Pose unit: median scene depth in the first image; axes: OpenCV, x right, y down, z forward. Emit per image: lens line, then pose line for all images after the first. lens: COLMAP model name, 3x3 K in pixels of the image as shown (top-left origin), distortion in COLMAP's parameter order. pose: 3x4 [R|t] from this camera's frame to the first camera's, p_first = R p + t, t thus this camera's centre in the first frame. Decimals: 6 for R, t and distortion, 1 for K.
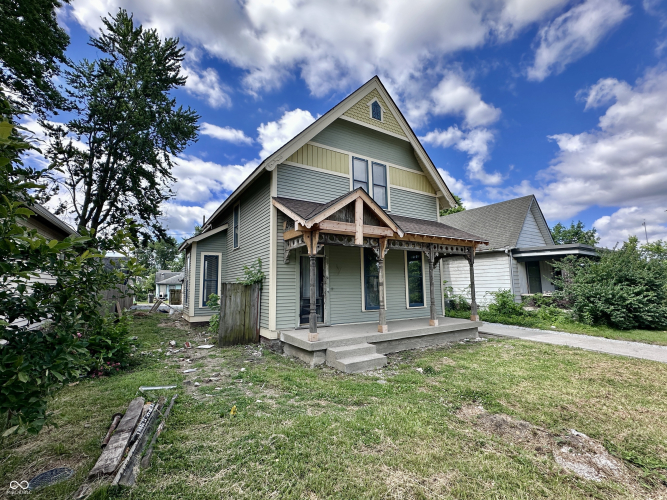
lens RADIAL K [[293.5, 0, 331.9], [0, 293.5, 253.0], [0, 0, 1]] dist [-0.021621, 0.001008]
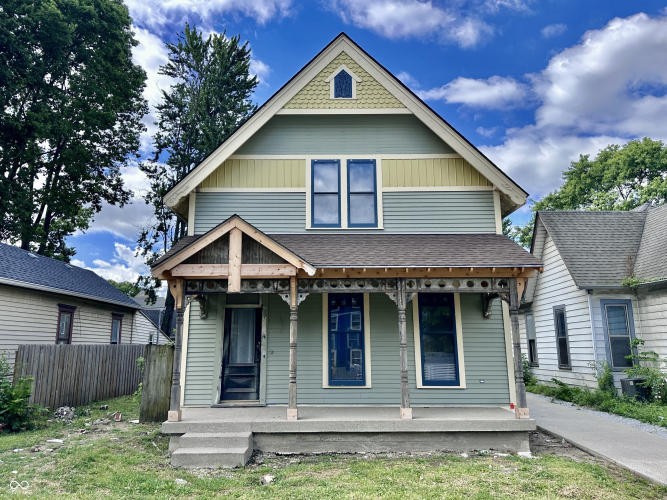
lens RADIAL K [[472.1, 0, 333.6], [0, 472.1, 248.9], [0, 0, 1]] dist [0.038886, -0.055689]
pose [[0.858105, -0.100786, -0.503485, 0.792536], [0.054719, 0.992913, -0.105500, 0.003405], [0.510550, 0.062980, 0.857539, 0.090067]]
